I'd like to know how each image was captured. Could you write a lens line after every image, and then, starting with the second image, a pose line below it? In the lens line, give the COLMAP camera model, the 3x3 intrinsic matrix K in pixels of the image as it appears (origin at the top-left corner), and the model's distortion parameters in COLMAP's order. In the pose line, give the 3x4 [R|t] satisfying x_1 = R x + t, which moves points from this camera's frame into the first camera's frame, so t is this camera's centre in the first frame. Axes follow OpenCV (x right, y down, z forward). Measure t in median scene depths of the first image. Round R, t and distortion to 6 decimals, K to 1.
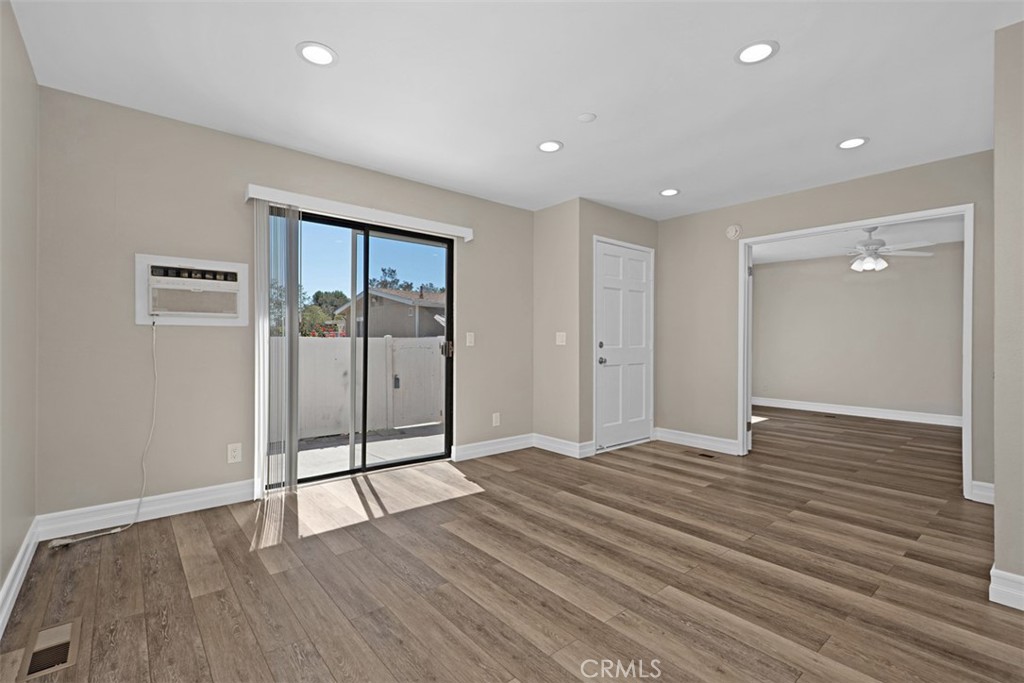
lens RADIAL K [[466.0, 0, 513.7], [0, 466.0, 335.9], [0, 0, 1]] dist [-0.007315, -0.000128]
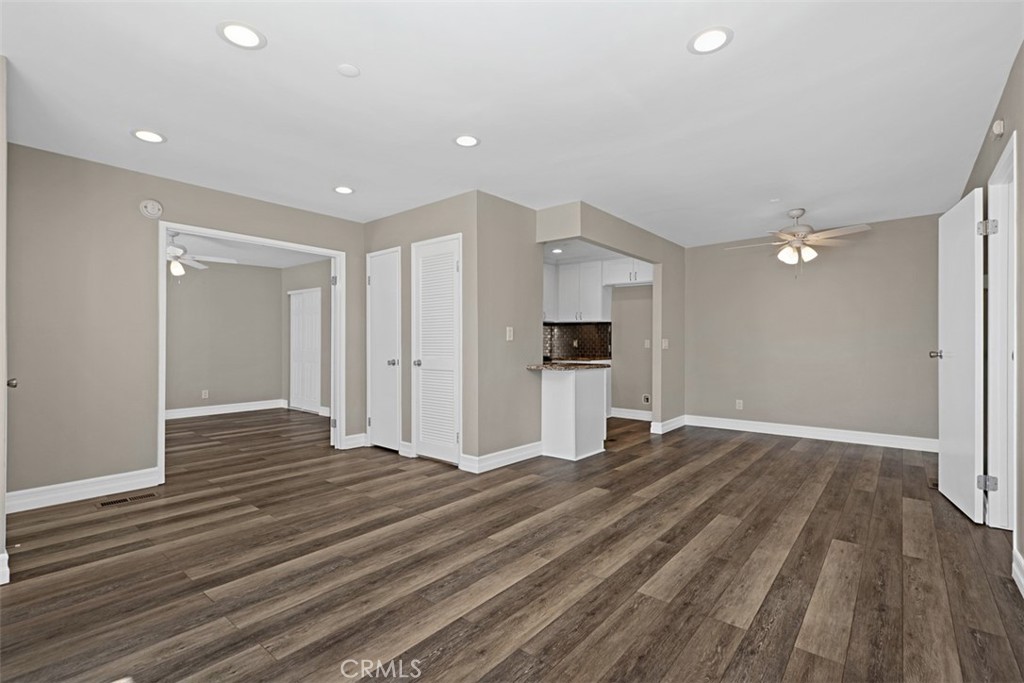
lens RADIAL K [[466.0, 0, 511.3], [0, 466.0, 344.5], [0, 0, 1]] dist [-0.007315, -0.000128]
pose [[-0.169380, -0.010712, 0.985493, -0.637059], [-0.005003, 0.999937, 0.010010, -0.001124], [-0.985538, -0.003235, -0.169423, 0.797385]]
